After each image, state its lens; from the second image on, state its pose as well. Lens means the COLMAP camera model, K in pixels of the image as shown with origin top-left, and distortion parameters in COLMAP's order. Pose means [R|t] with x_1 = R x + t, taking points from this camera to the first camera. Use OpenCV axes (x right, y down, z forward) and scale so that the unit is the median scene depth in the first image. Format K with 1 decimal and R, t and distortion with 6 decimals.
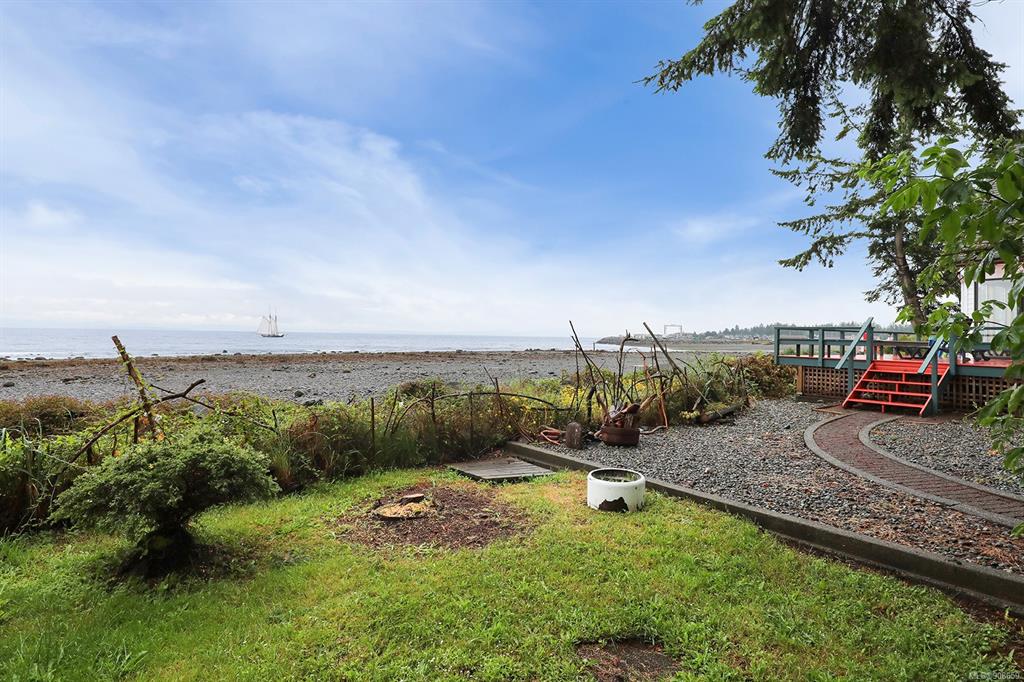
lens RADIAL K [[608.2, 0, 512.7], [0, 608.2, 347.7], [0, 0, 1]] dist [-0.004246, 0.001778]
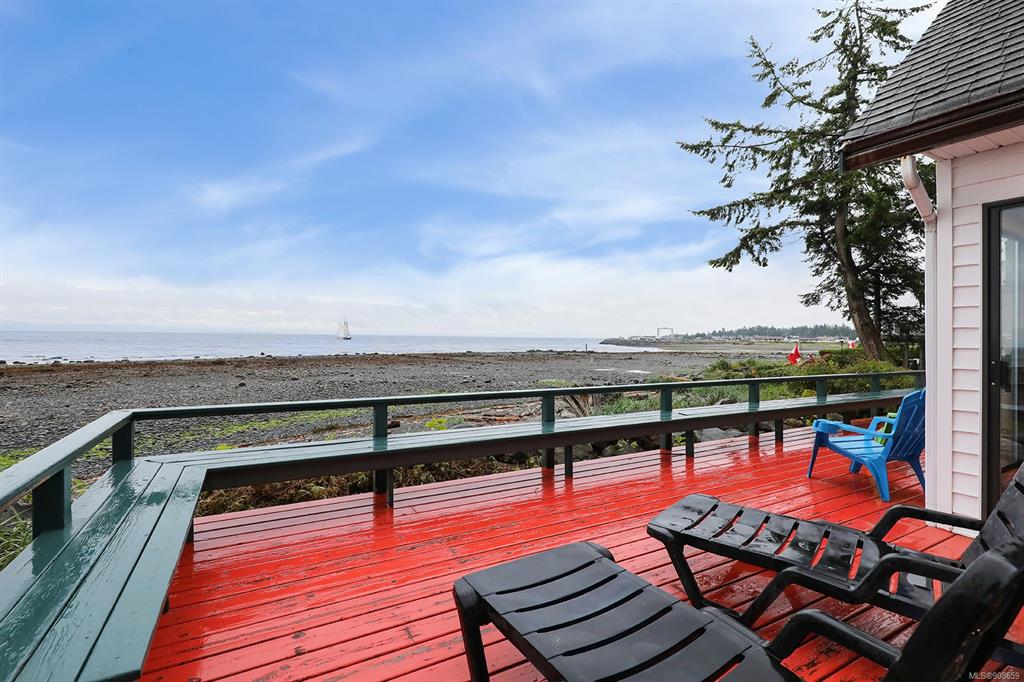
lens RADIAL K [[477.3, 0, 542.0], [0, 477.3, 343.4], [0, 0, 1]] dist [0.016619, -0.000287]
pose [[0.999419, -0.004036, -0.033840, 0.254681], [0.003880, 0.999981, -0.004686, -0.023665], [0.033858, 0.004552, 0.999416, 0.344062]]
